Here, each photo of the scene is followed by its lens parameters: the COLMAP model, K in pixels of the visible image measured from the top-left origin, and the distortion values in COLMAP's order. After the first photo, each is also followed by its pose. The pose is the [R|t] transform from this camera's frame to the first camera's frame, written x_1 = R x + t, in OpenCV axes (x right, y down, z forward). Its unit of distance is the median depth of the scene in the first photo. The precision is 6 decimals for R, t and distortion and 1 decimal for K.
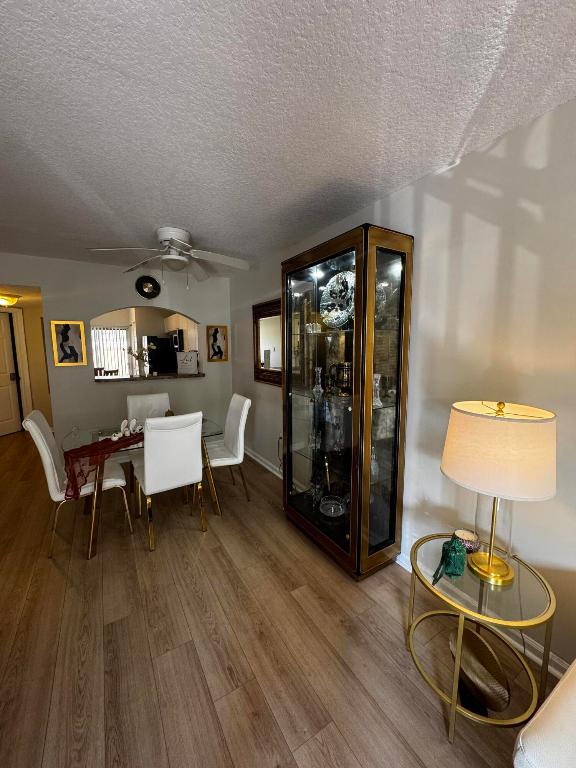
lens RADIAL K [[309.1, 0, 288.5], [0, 309.1, 384.4], [0, 0, 1]] dist [0.001192, -0.000444]
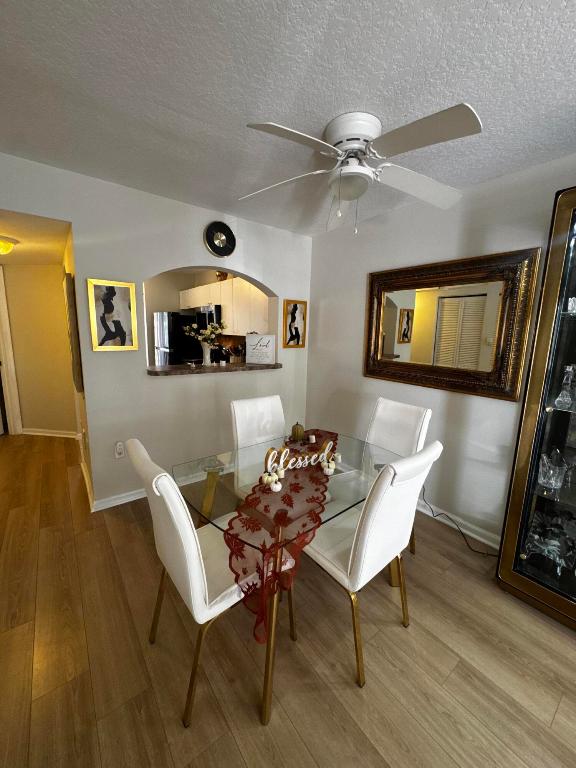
lens RADIAL K [[309.1, 0, 287.0], [0, 309.1, 383.8], [0, 0, 1]] dist [0.001192, -0.000444]
pose [[0.993807, 0.012064, 0.110462, -0.376365], [-0.017305, 0.998763, 0.046612, -0.024238], [-0.109763, -0.048235, 0.992787, 0.276176]]
